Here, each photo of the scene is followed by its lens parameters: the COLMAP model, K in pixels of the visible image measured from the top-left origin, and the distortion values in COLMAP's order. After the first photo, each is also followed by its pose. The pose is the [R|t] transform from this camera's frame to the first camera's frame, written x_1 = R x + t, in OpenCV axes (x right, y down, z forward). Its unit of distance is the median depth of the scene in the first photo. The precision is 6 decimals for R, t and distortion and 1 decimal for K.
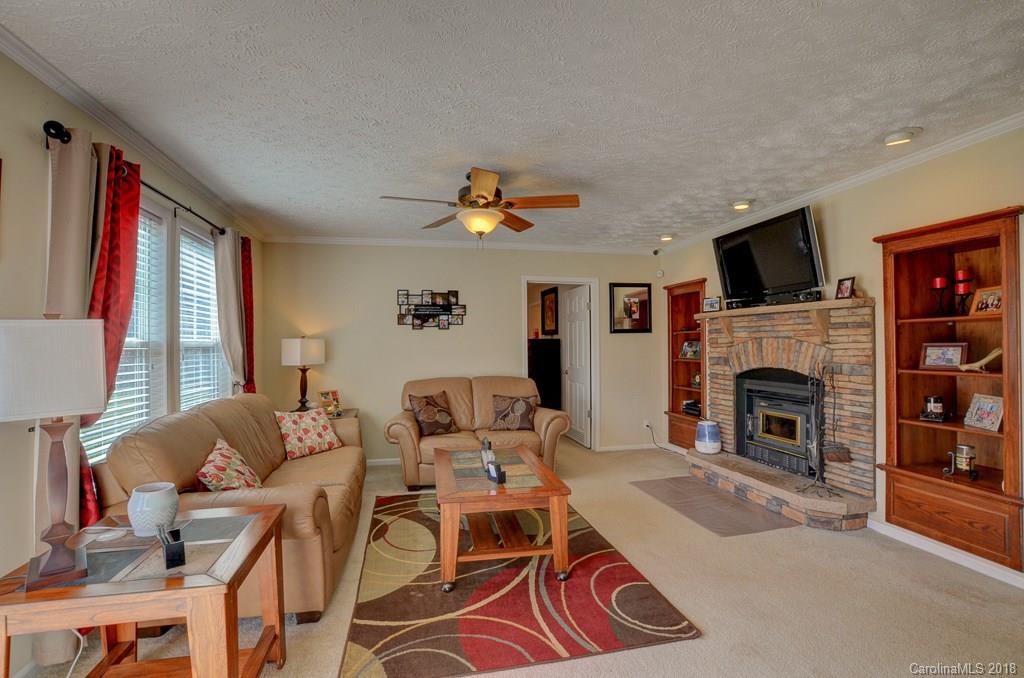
lens RADIAL K [[462.4, 0, 504.3], [0, 462.4, 342.7], [0, 0, 1]] dist [-0.035106, 0.005700]
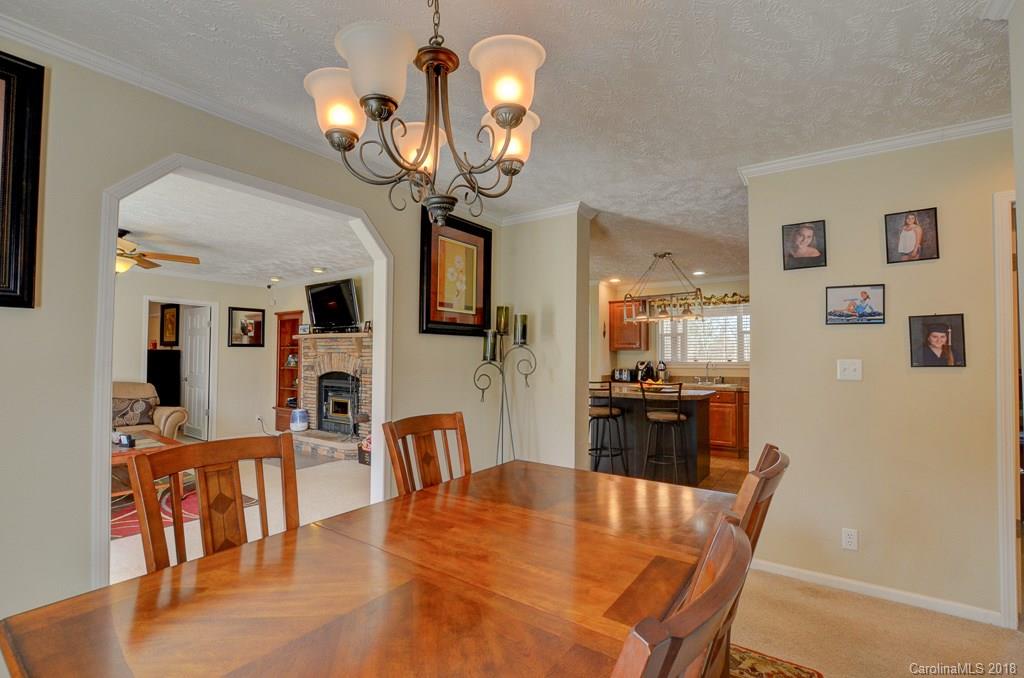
lens RADIAL K [[462.4, 0, 504.3], [0, 462.4, 342.7], [0, 0, 1]] dist [-0.035106, 0.005700]
pose [[0.738016, 0.033804, 0.673936, -0.065054], [-0.014072, 0.999298, -0.034714, 0.001459], [-0.674637, 0.016136, 0.737974, -0.512549]]
